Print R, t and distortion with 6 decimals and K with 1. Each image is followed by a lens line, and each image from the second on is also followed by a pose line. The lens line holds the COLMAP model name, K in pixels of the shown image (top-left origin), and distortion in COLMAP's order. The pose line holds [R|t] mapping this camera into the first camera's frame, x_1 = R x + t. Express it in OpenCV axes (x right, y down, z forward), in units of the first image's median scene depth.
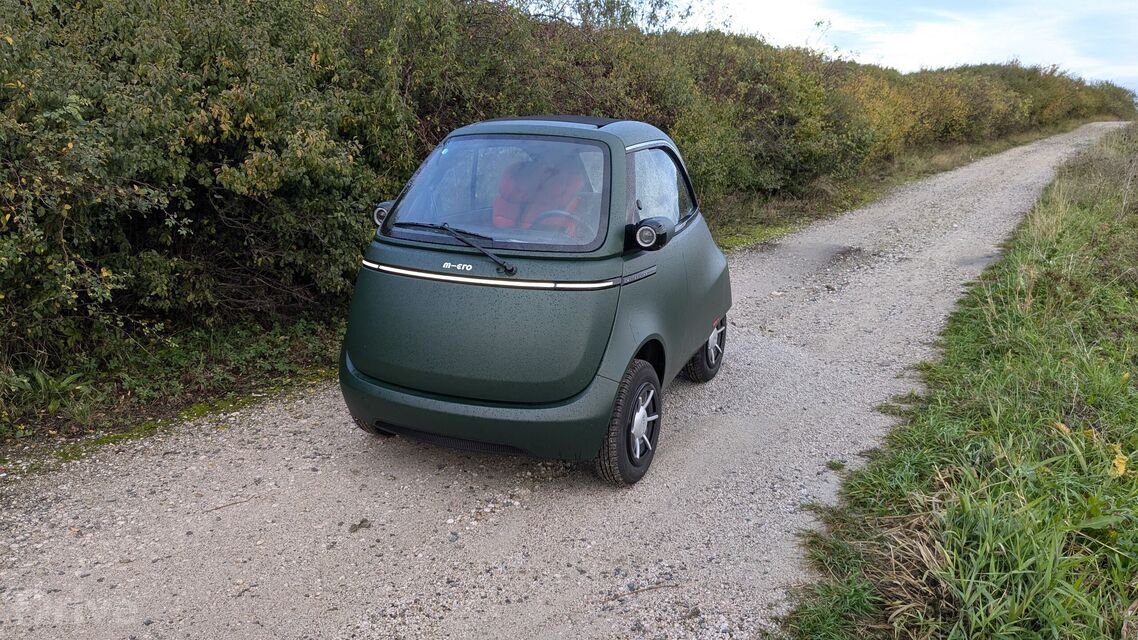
lens RADIAL K [[921.6, 0, 568.1], [0, 921.6, 322.1], [0, 0, 1]] dist [0.006393, -0.005806]
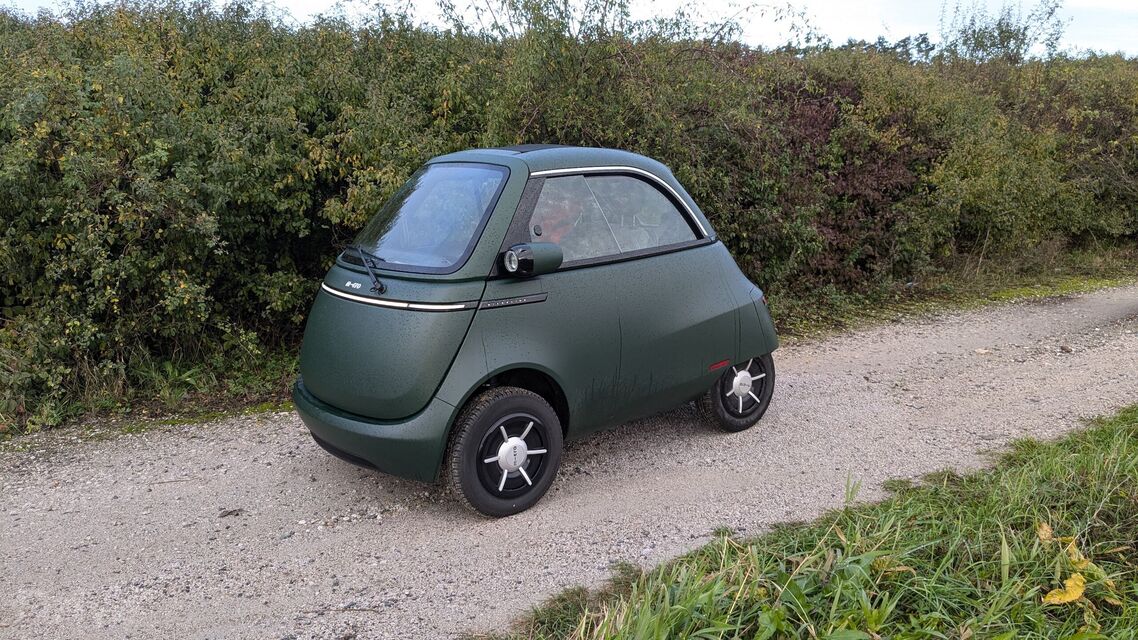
lens RADIAL K [[921.6, 0, 568.7], [0, 921.6, 323.6], [0, 0, 1]] dist [0.006393, -0.005806]
pose [[0.897983, 0.048800, -0.437317, 0.542718], [-0.071254, 0.996841, -0.035075, 0.002927], [0.434224, 0.062657, 0.898623, 0.152712]]
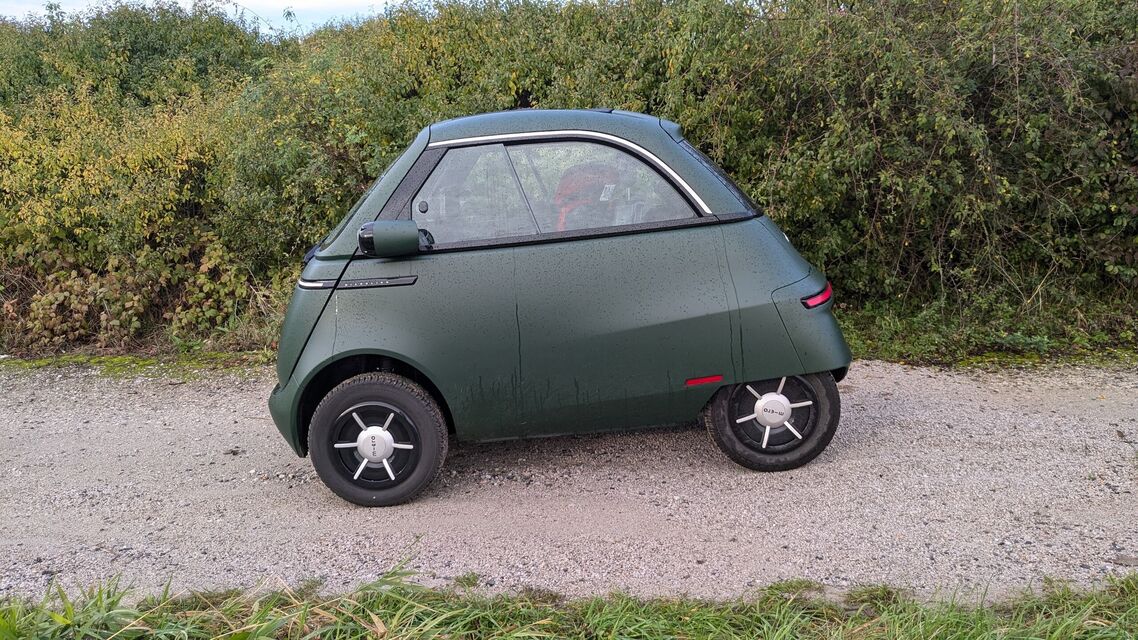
lens RADIAL K [[921.6, 0, 568.5], [0, 921.6, 313.4], [0, 0, 1]] dist [0.006393, -0.005806]
pose [[0.410638, 0.129613, -0.902539, 0.959101], [-0.142485, 0.986806, 0.076887, -0.115155], [0.900597, 0.097025, 0.423688, 0.772518]]
